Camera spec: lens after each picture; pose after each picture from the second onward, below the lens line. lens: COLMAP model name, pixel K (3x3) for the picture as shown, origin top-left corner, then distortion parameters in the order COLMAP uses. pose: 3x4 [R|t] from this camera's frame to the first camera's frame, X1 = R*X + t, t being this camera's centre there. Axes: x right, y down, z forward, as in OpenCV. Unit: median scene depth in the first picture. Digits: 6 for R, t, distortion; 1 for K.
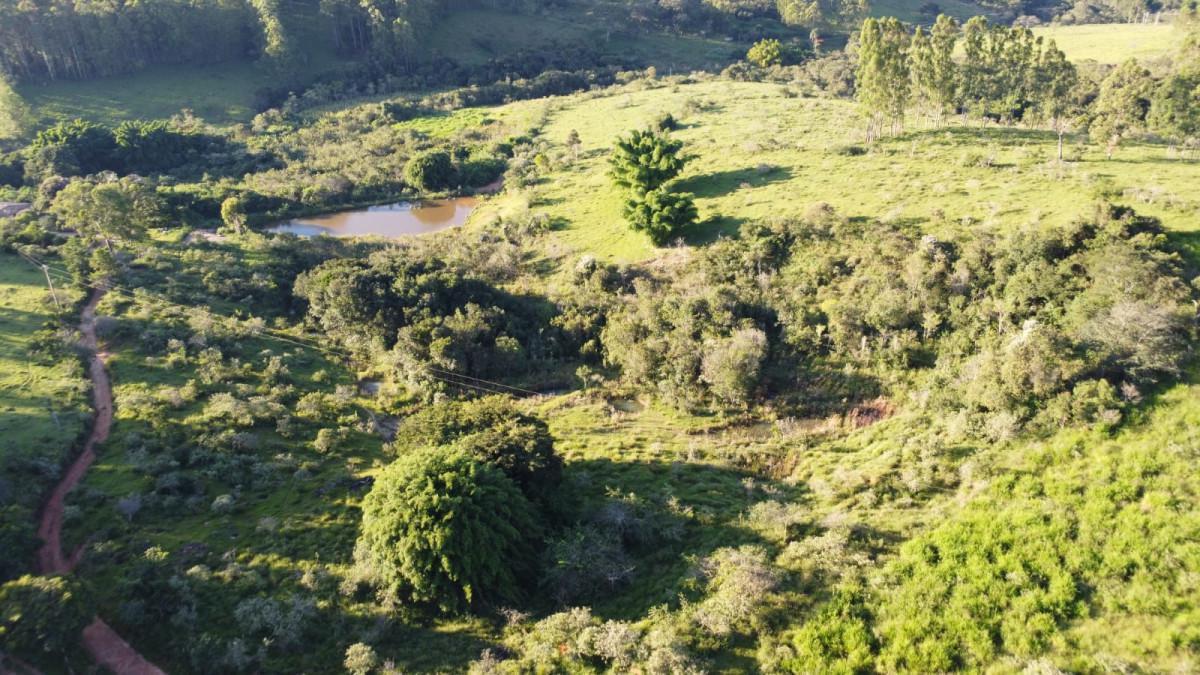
lens RADIAL K [[873.8, 0, 593.7], [0, 873.8, 341.3], [0, 0, 1]] dist [-0.032509, -0.003569]
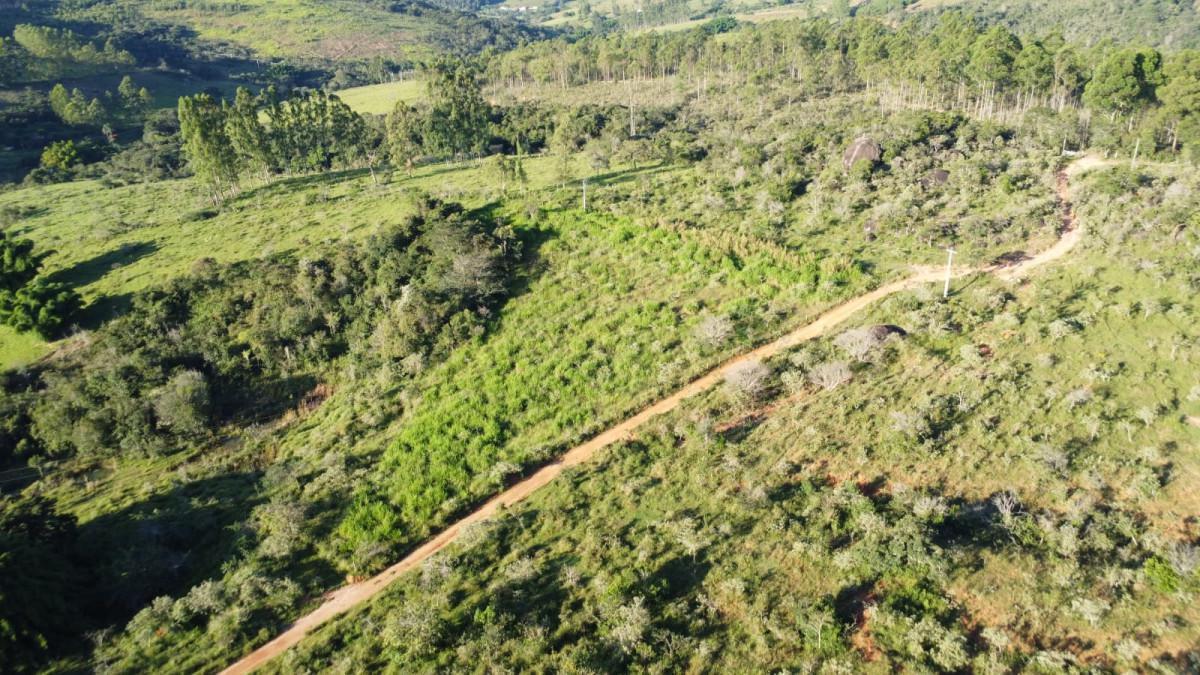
lens RADIAL K [[873.8, 0, 593.7], [0, 873.8, 341.3], [0, 0, 1]] dist [-0.032509, -0.003569]
pose [[0.717845, -0.285725, 0.634870, -0.136463], [0.340995, 0.939329, 0.037186, 0.085670], [-0.606977, 0.189794, 0.771724, -0.165105]]
